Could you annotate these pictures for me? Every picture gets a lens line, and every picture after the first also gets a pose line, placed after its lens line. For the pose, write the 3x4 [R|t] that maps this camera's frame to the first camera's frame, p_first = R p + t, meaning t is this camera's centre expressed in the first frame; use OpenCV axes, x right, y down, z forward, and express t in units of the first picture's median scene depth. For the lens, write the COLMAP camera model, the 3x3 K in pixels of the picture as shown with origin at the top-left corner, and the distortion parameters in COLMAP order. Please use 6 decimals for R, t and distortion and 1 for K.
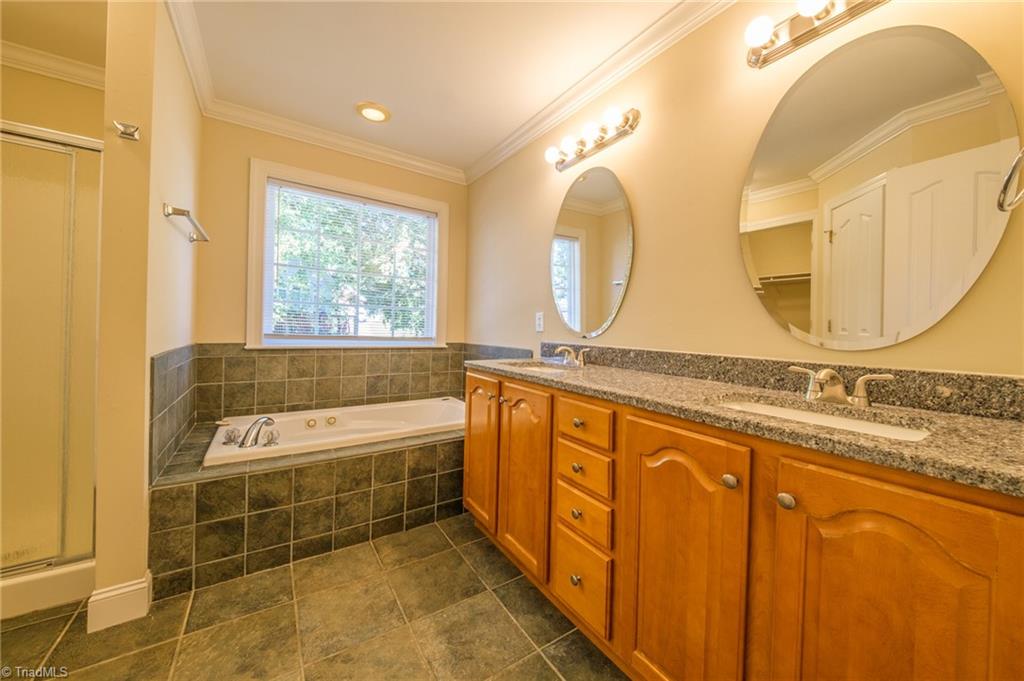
lens RADIAL K [[361.0, 0, 509.8], [0, 361.0, 329.5], [0, 0, 1]] dist [0.011740, -0.000238]
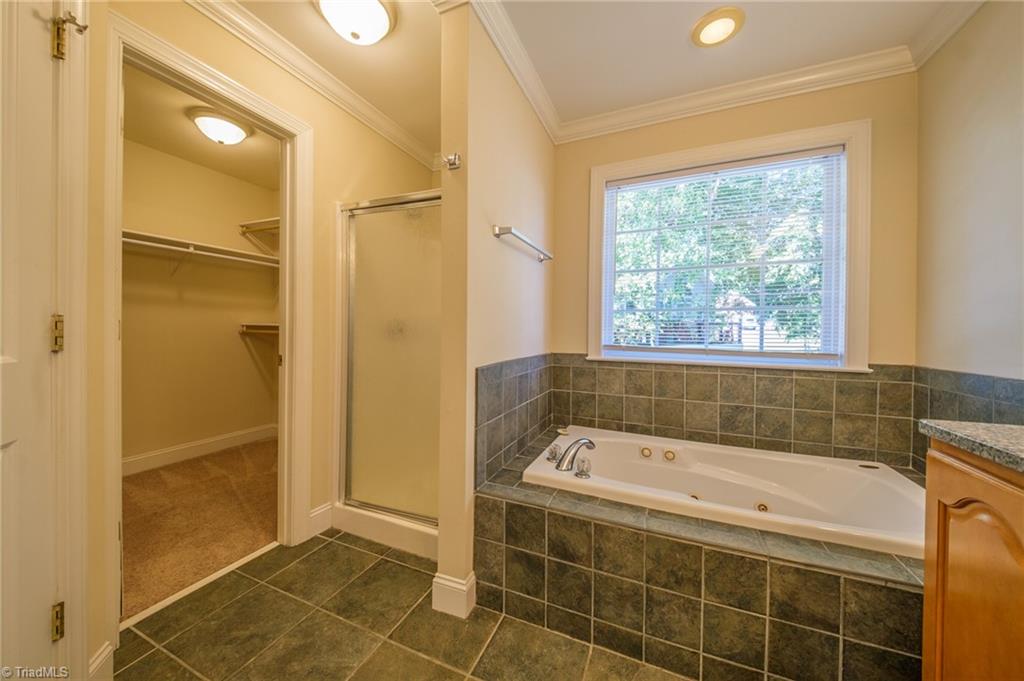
lens RADIAL K [[347.6, 0, 522.3], [0, 347.6, 328.5], [0, 0, 1]] dist [-0.002019, -0.000447]
pose [[0.566494, -0.020016, -0.823823, -0.051136], [-0.001455, 0.999679, -0.025289, -0.008426], [0.824065, 0.015524, 0.566283, 0.361518]]
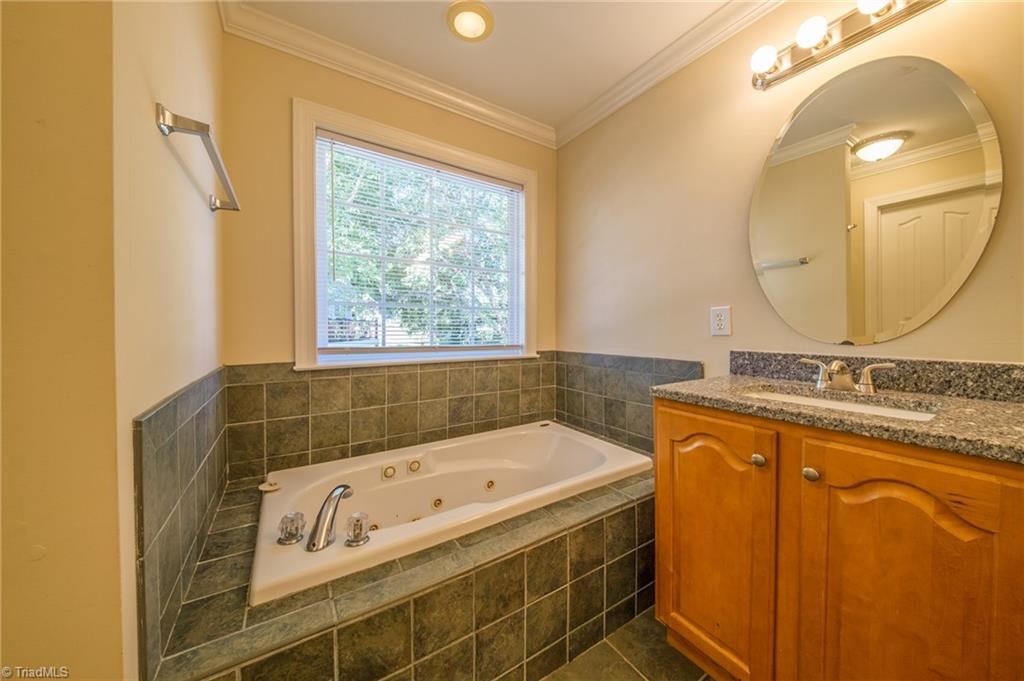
lens RADIAL K [[346.5, 0, 513.0], [0, 346.5, 333.5], [0, 0, 1]] dist [0.006409, -0.000218]
pose [[0.999617, -0.025520, -0.010669, -0.341825], [0.025634, 0.999615, 0.010650, -0.015791], [0.010393, -0.010920, 0.999886, 0.385437]]
